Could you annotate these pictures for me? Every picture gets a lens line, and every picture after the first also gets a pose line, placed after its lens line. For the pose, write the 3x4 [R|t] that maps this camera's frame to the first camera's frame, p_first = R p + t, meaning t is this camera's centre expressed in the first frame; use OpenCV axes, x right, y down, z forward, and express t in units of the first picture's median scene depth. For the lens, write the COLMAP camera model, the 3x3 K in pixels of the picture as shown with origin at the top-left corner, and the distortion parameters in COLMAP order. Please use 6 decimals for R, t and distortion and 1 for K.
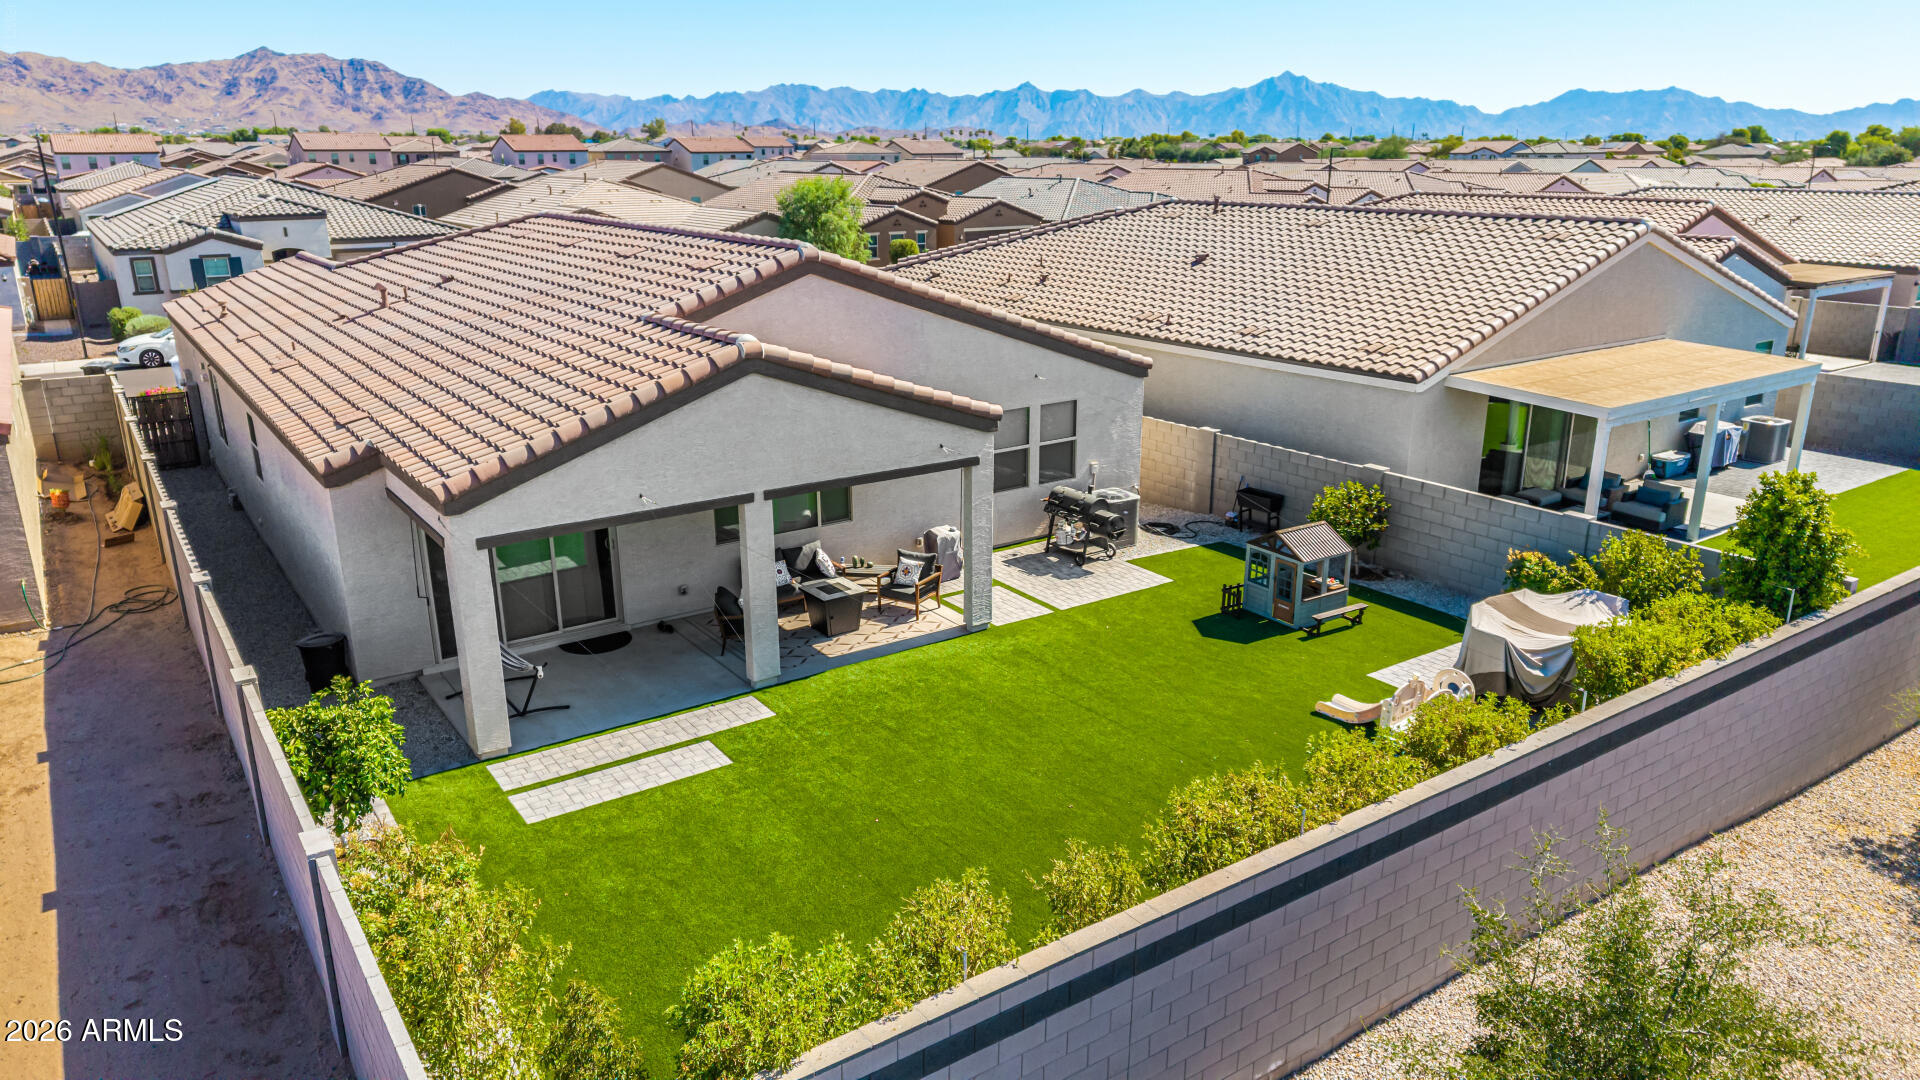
lens RADIAL K [[1283.7, 0, 955.9], [0, 1283.7, 550.3], [0, 0, 1]] dist [0.026249, -0.025110]
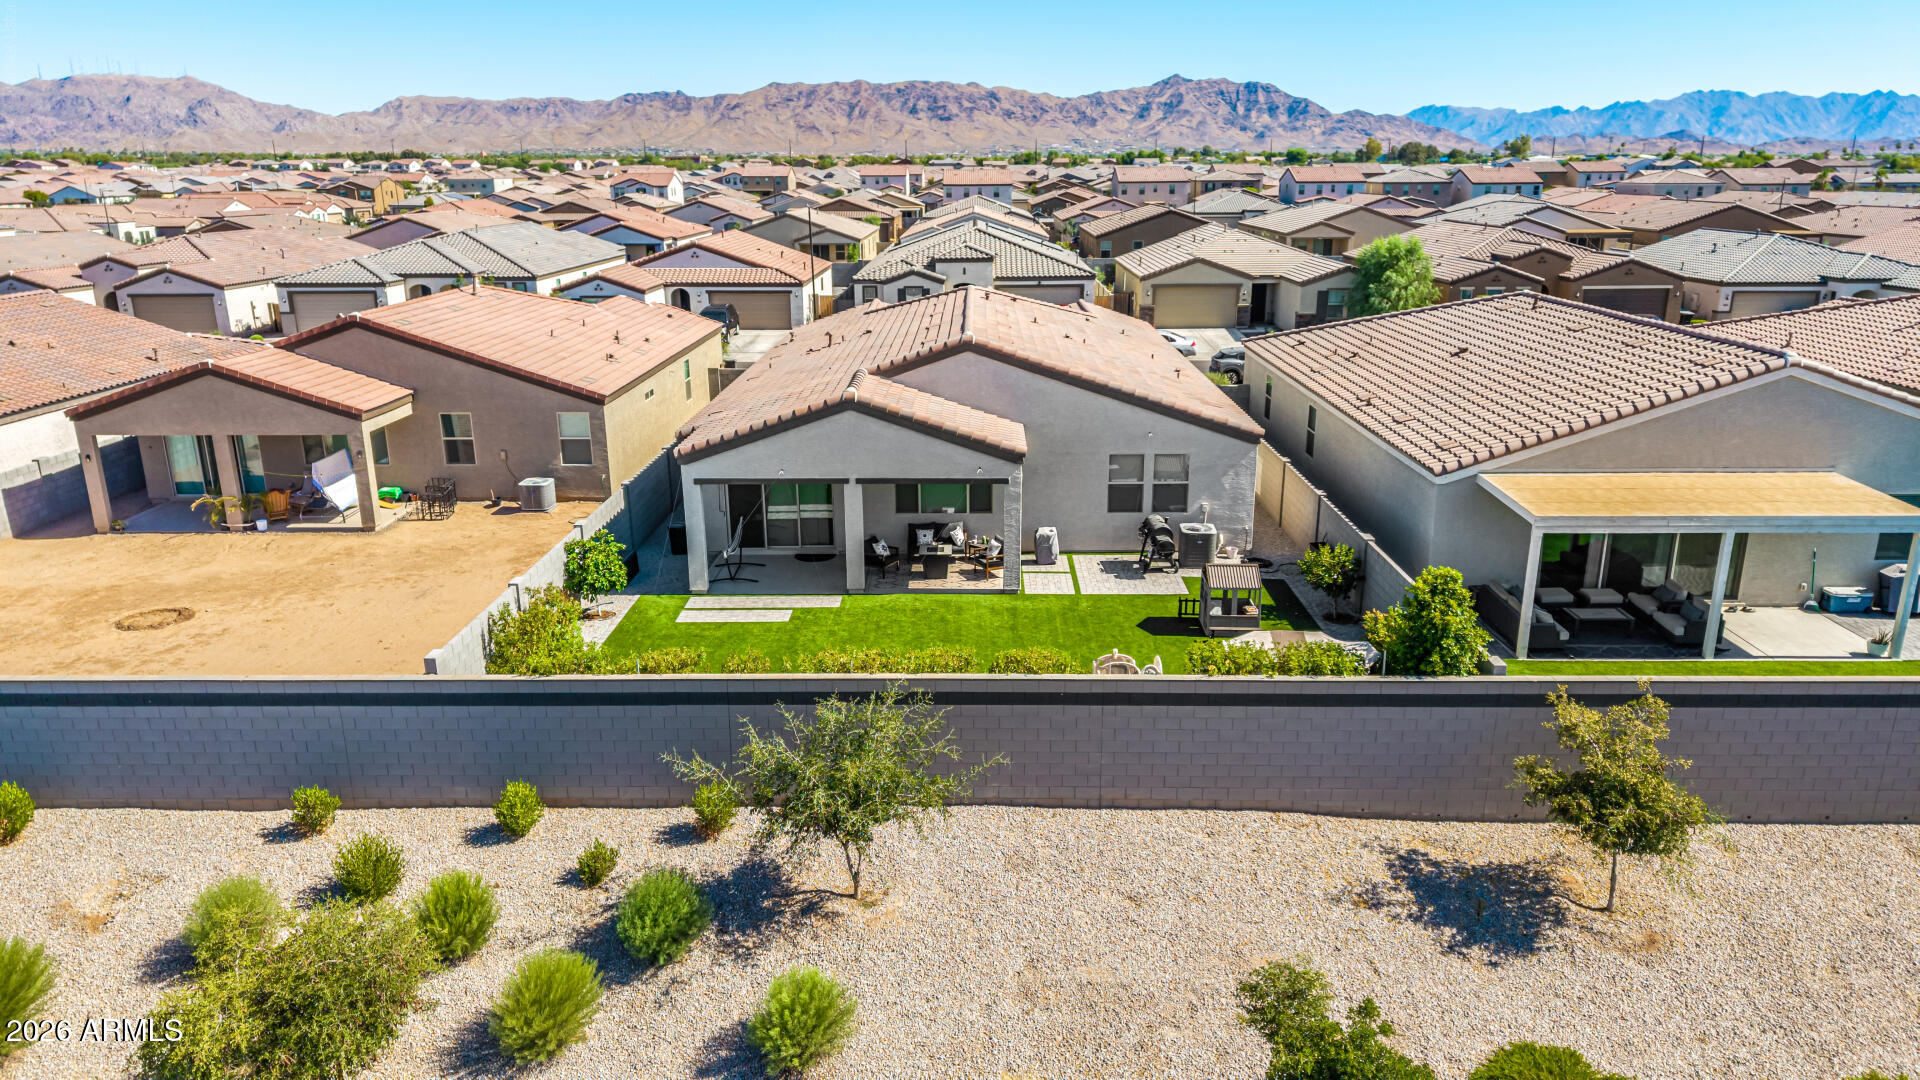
lens RADIAL K [[1283.7, 0, 956.2], [0, 1283.7, 539.1], [0, 0, 1]] dist [0.026249, -0.025110]
pose [[0.811600, 0.163654, -0.560823, 0.642113], [-0.174185, 0.984087, 0.035093, -0.033649], [0.557642, 0.069206, 0.827192, -0.233595]]
